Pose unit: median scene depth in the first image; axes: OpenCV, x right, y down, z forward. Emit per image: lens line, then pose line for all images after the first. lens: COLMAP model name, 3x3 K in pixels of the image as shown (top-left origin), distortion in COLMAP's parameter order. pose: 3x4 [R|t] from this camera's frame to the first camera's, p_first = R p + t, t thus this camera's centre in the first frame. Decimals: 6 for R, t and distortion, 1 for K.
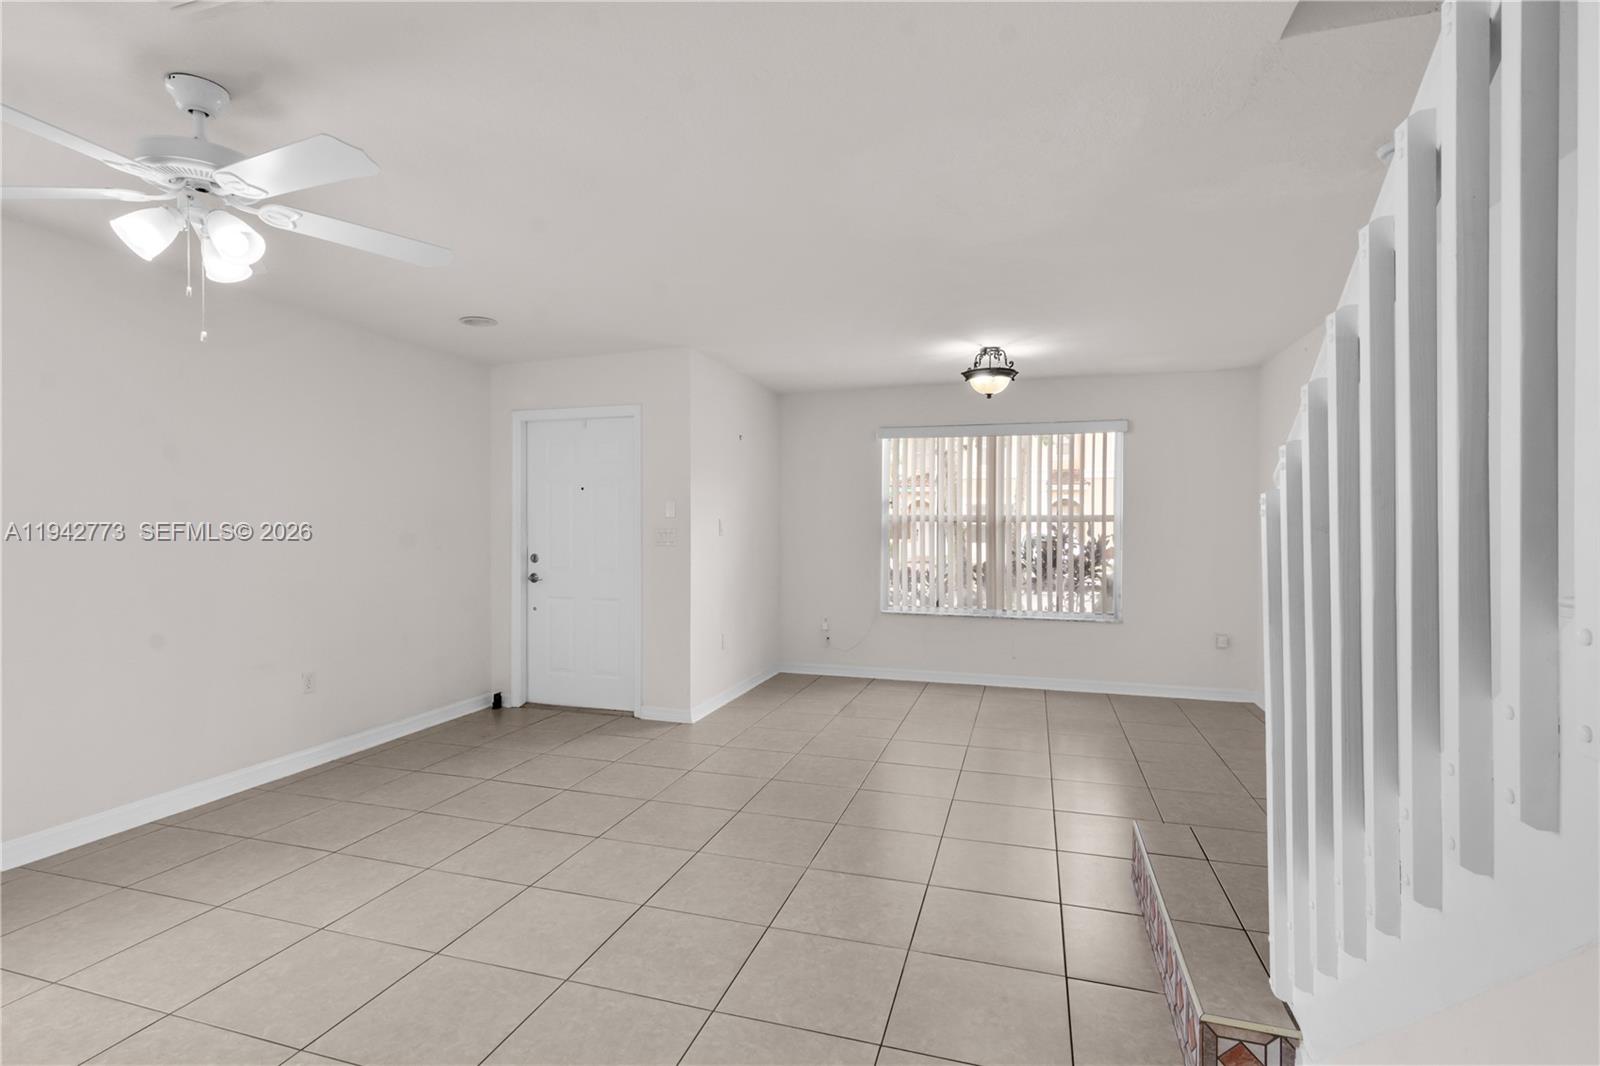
lens RADIAL K [[796.5, 0, 791.9], [0, 796.5, 515.7], [0, 0, 1]] dist [0.001600, 0.000689]
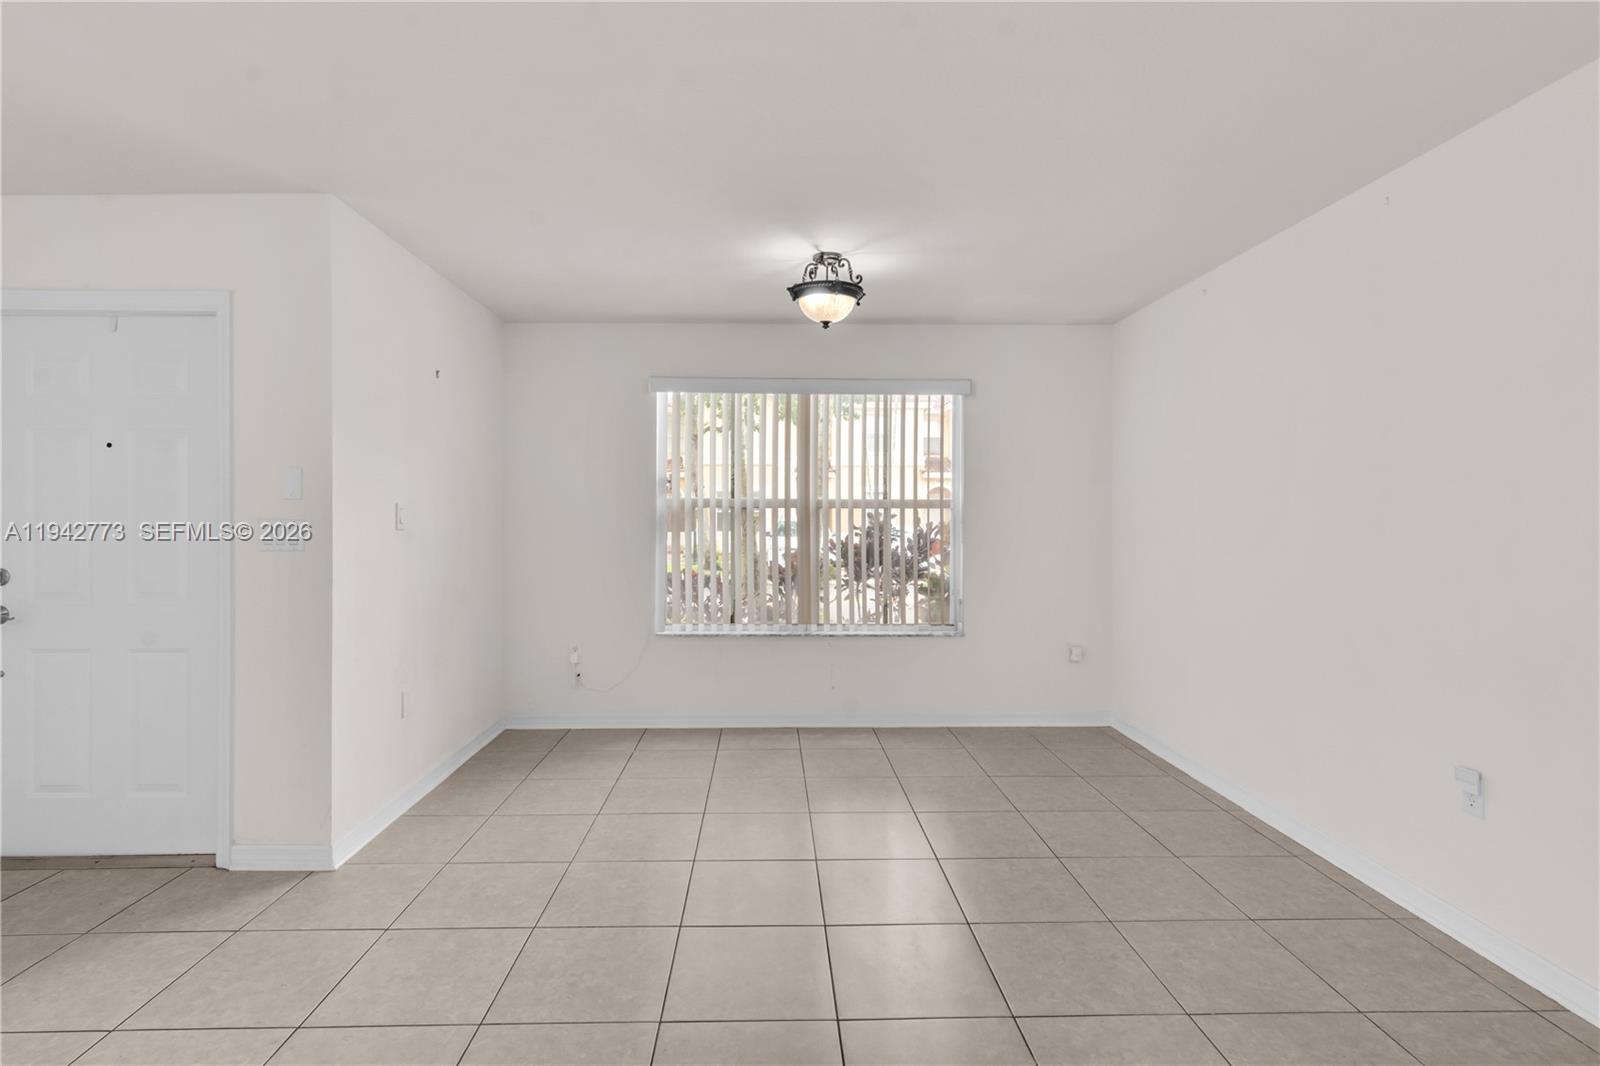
lens RADIAL K [[796.5, 0, 791.9], [0, 796.5, 515.7], [0, 0, 1]] dist [0.001600, 0.000689]
pose [[0.947815, -0.001593, 0.318818, 0.000537], [-0.003809, 0.999860, 0.016321, 0.002895], [-0.318799, -0.016684, 0.947675, 0.298196]]
